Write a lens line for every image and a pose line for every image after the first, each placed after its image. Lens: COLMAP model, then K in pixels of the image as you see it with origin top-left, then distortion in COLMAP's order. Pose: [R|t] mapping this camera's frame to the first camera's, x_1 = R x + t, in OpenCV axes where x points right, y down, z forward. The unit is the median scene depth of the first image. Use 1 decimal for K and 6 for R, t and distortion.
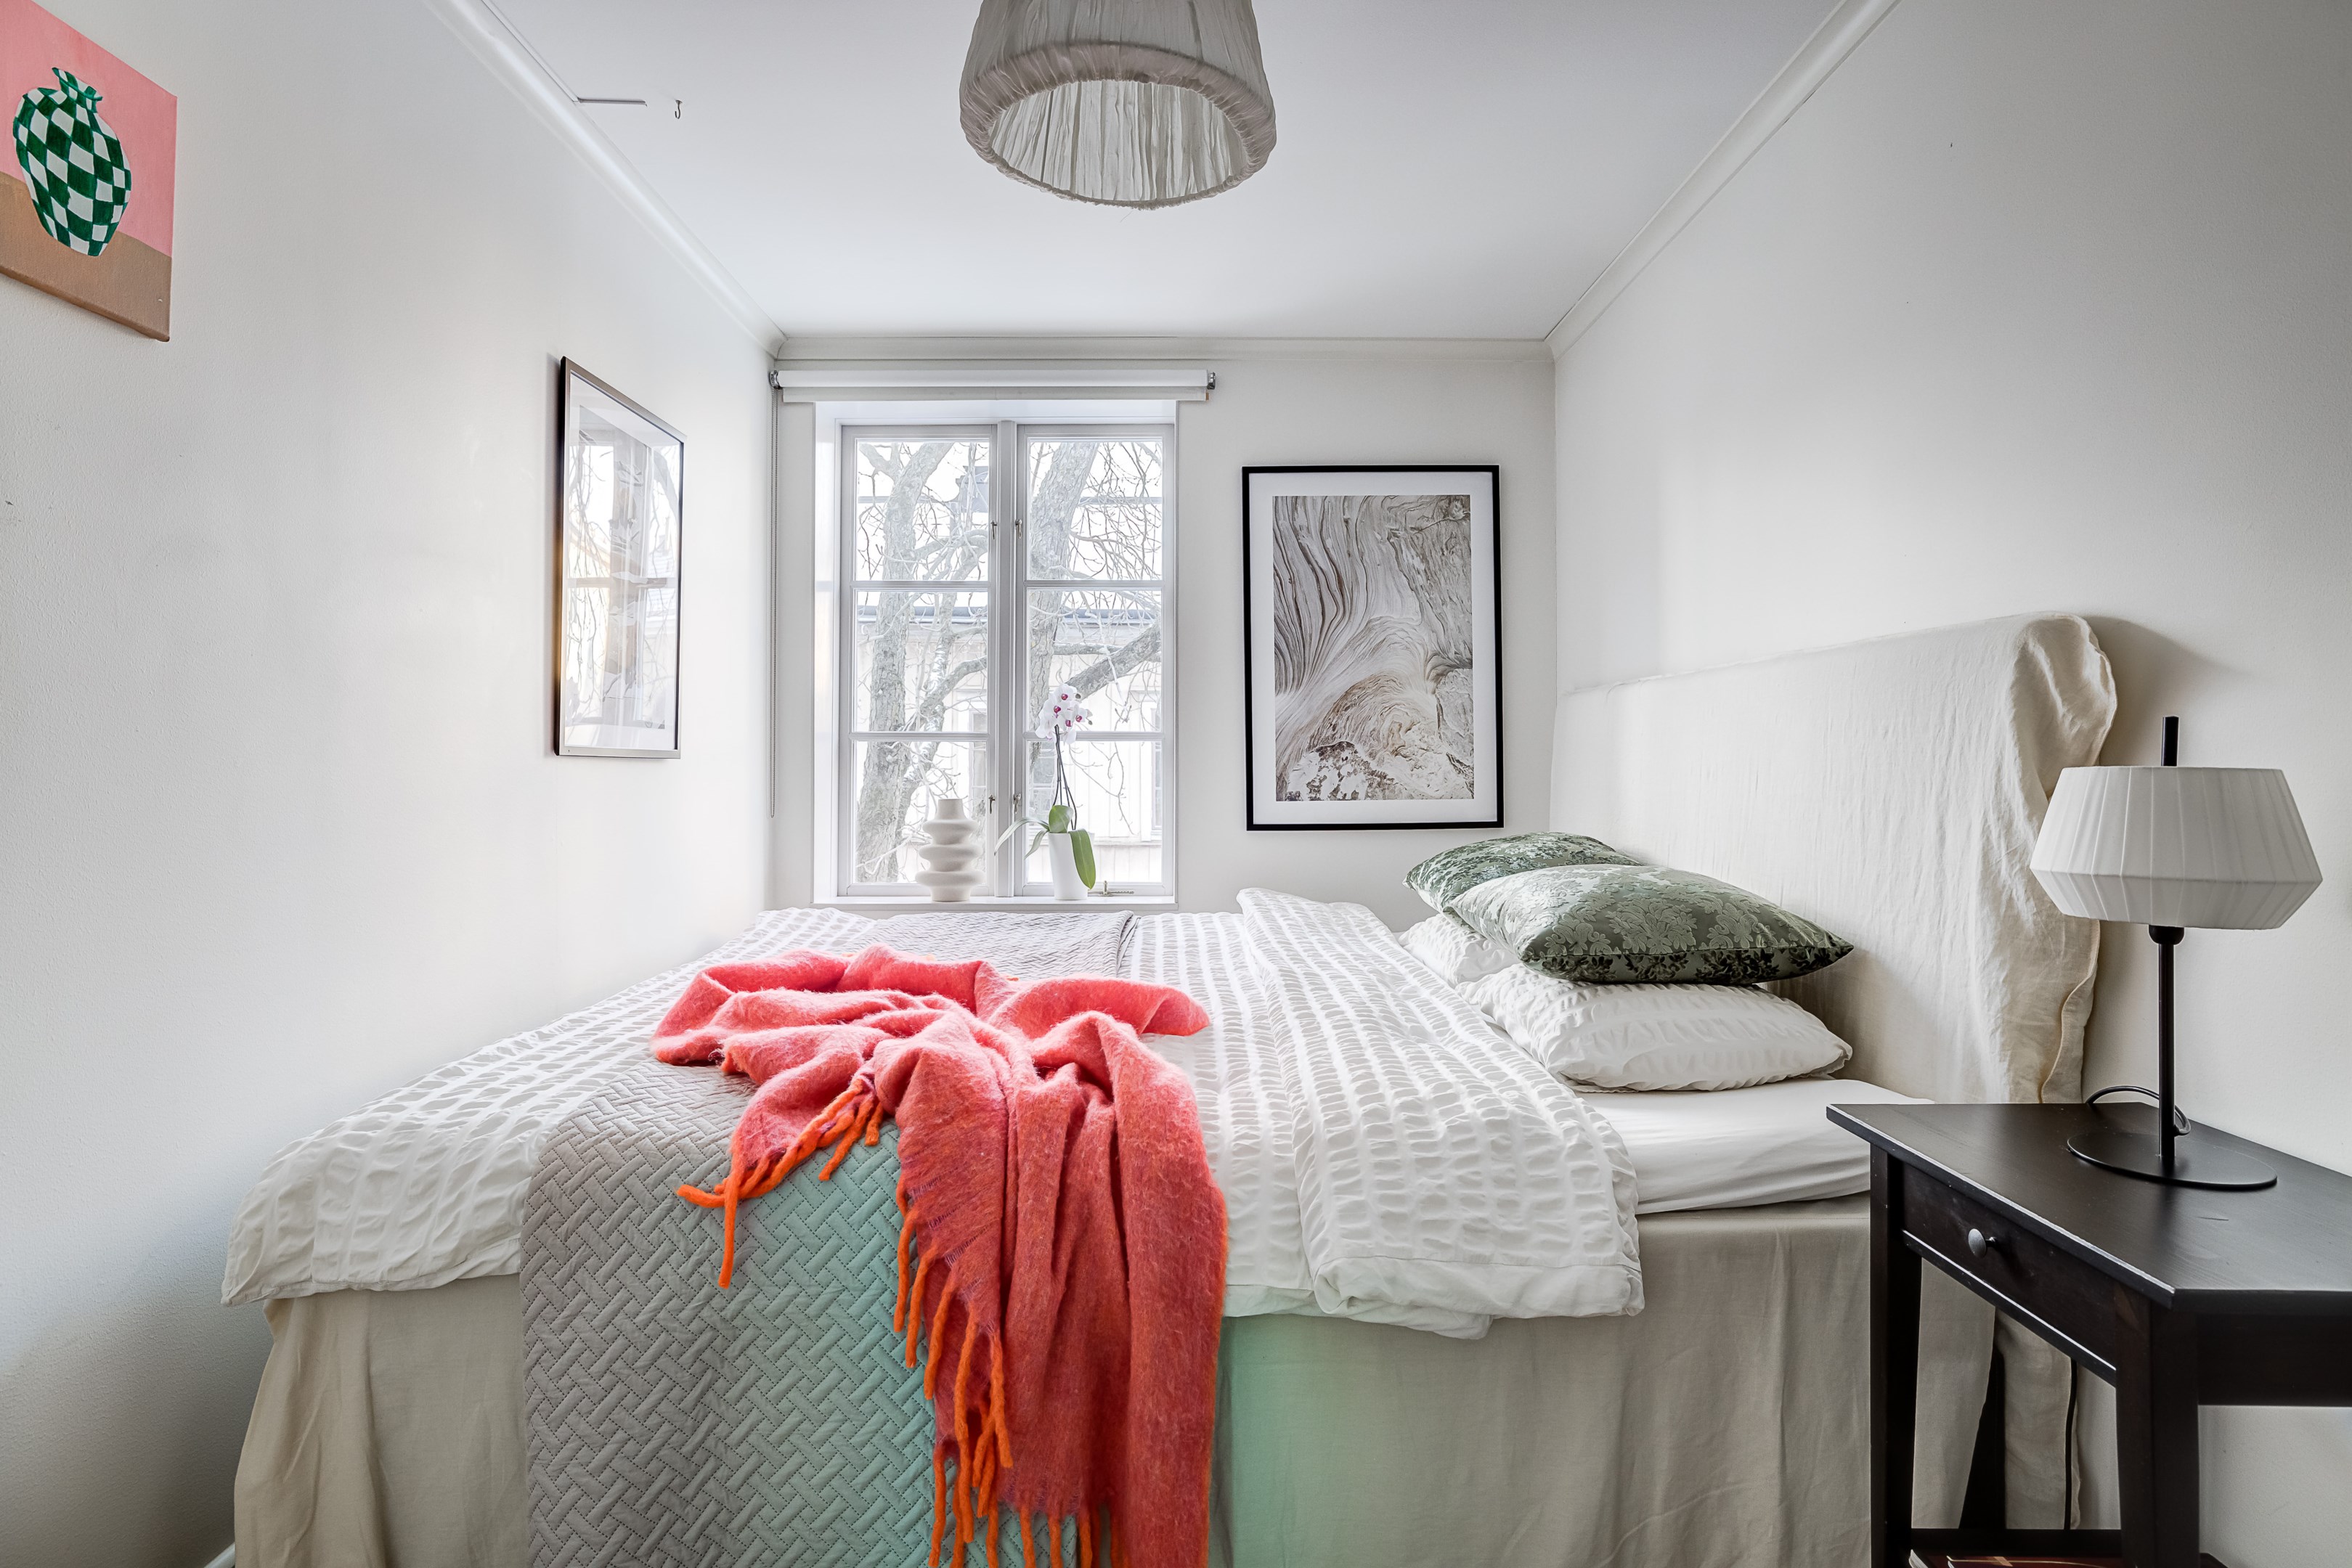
lens RADIAL K [[1215.5, 0, 1176.0], [0, 1215.5, 784.0], [0, 0, 1]] dist [-0.000108, 0.000054]
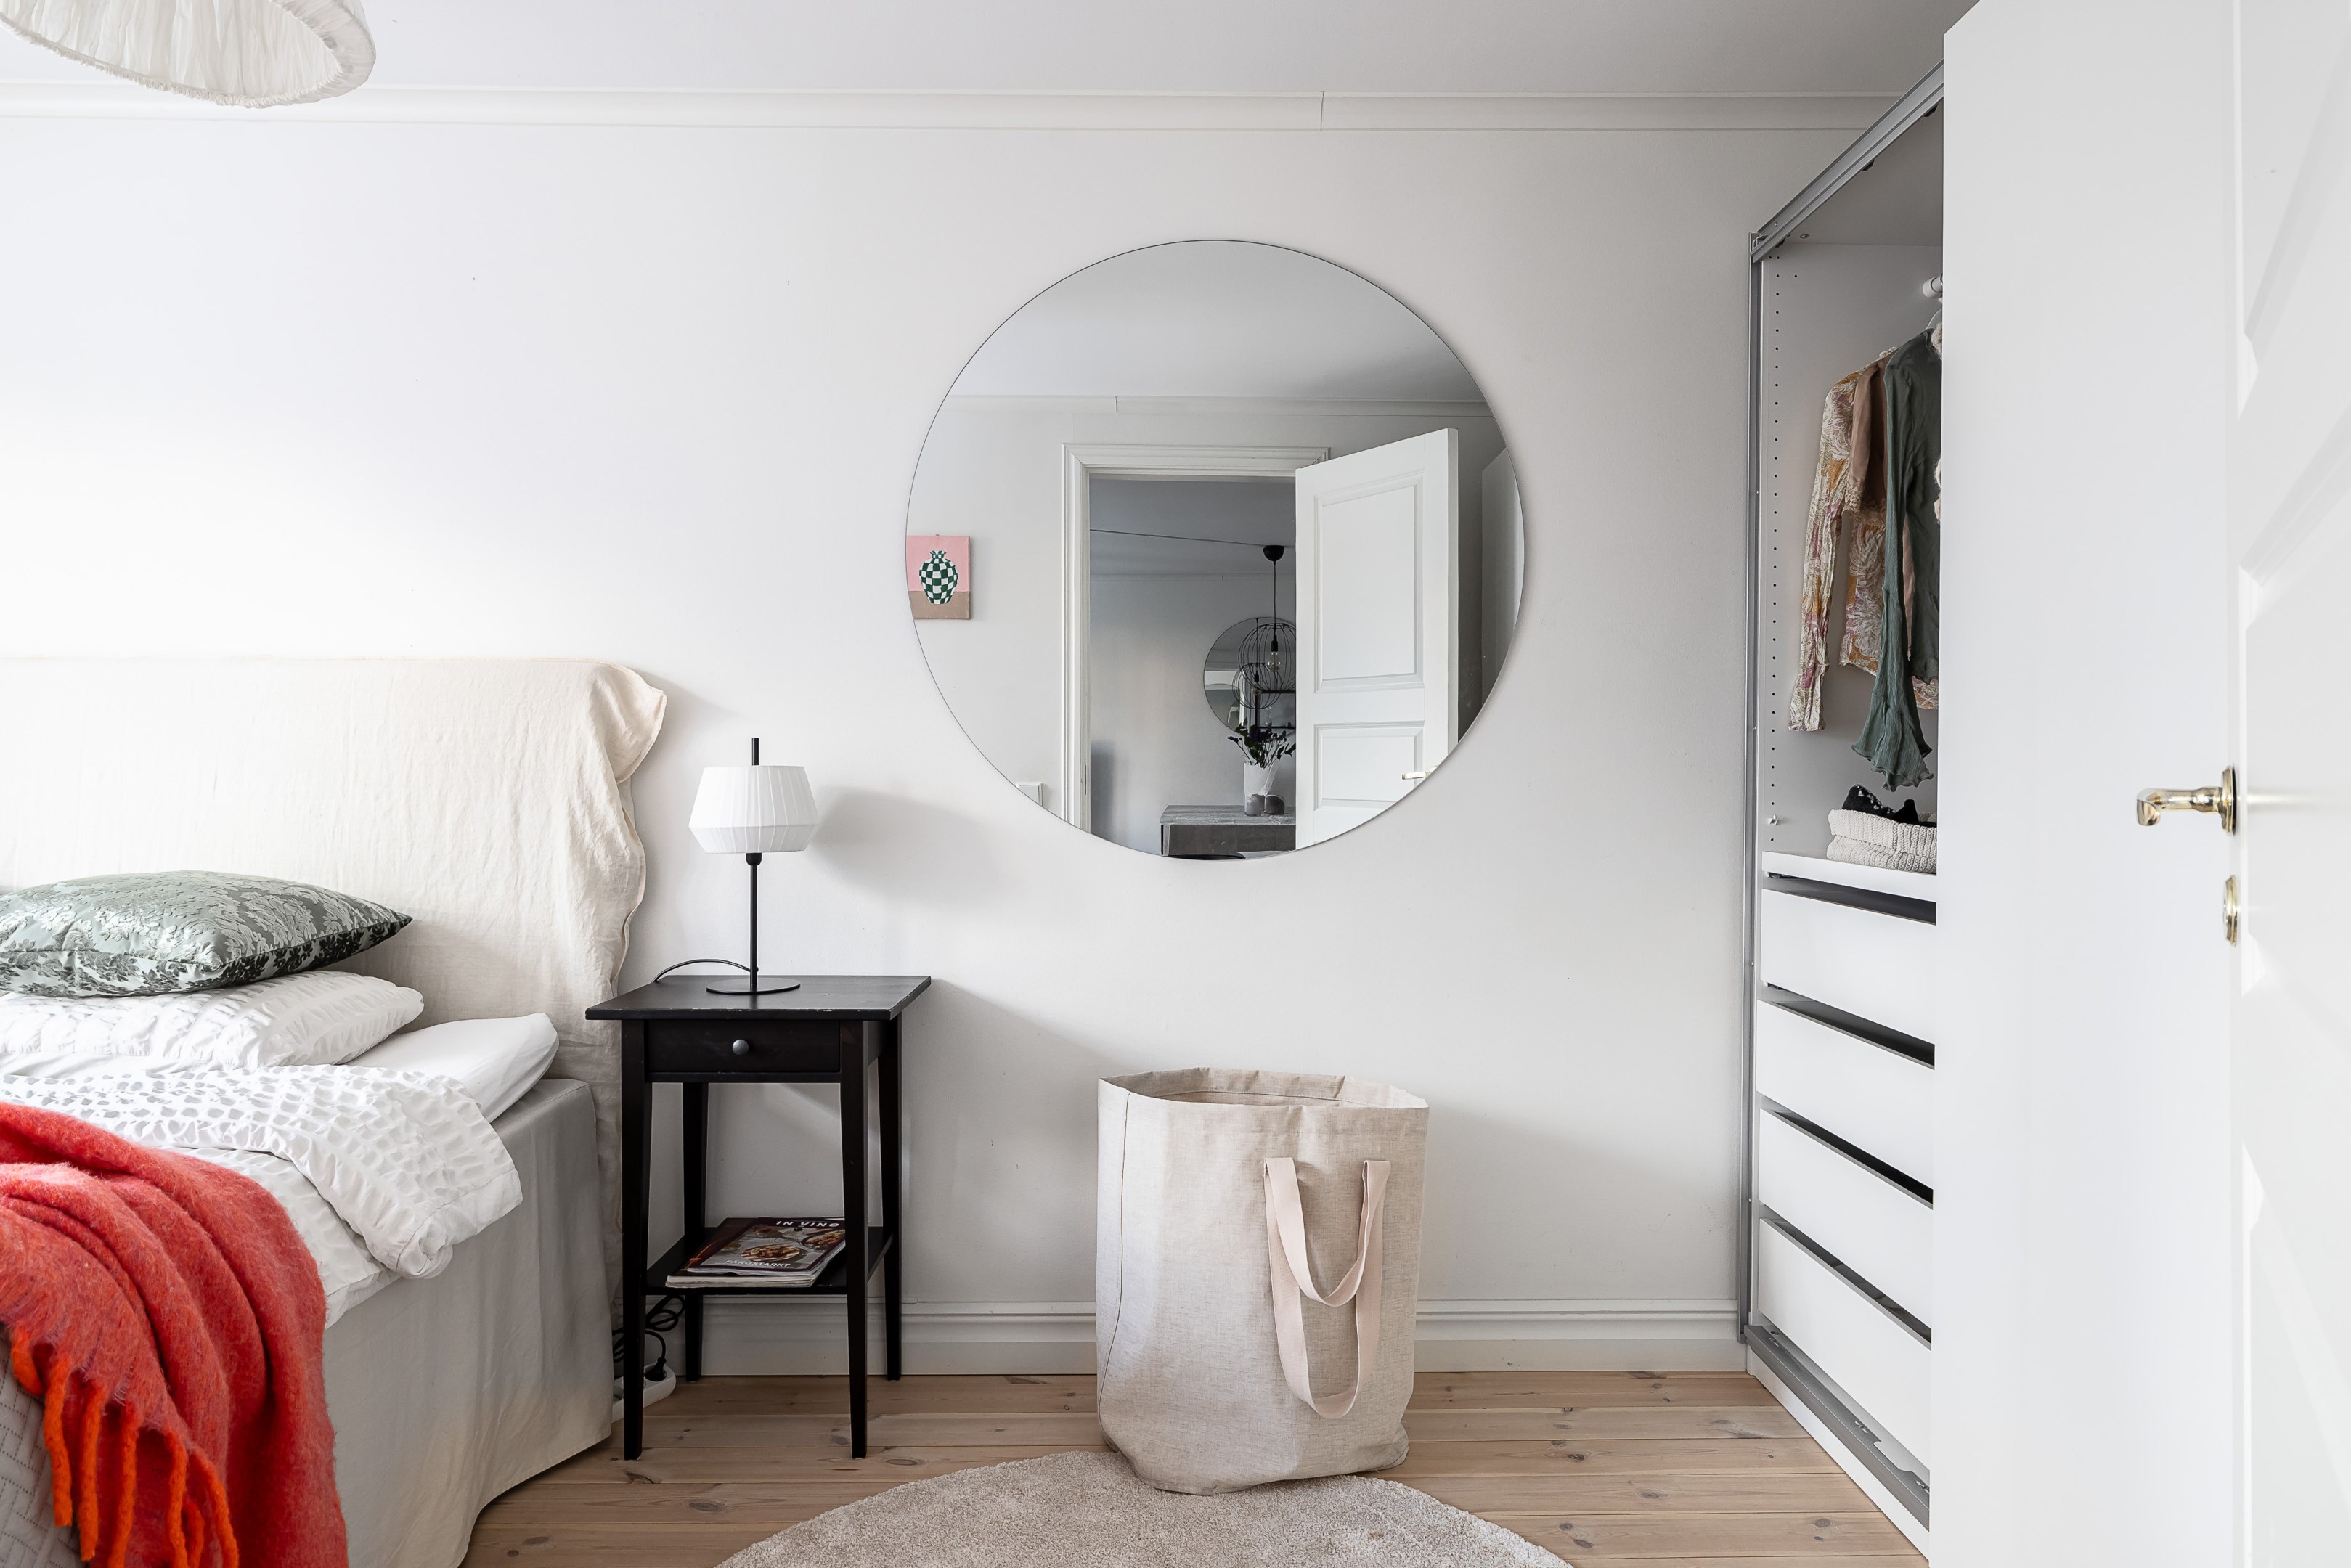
lens RADIAL K [[1393.6, 0, 1203.6], [0, 1393.6, 774.7], [0, 0, 1]] dist [-0.005398, -0.002035]
pose [[0.002868, -0.002335, 0.999993, -0.896064], [0.016151, 0.999867, 0.002289, 0.003534], [-0.999865, 0.016144, 0.002905, 0.244859]]
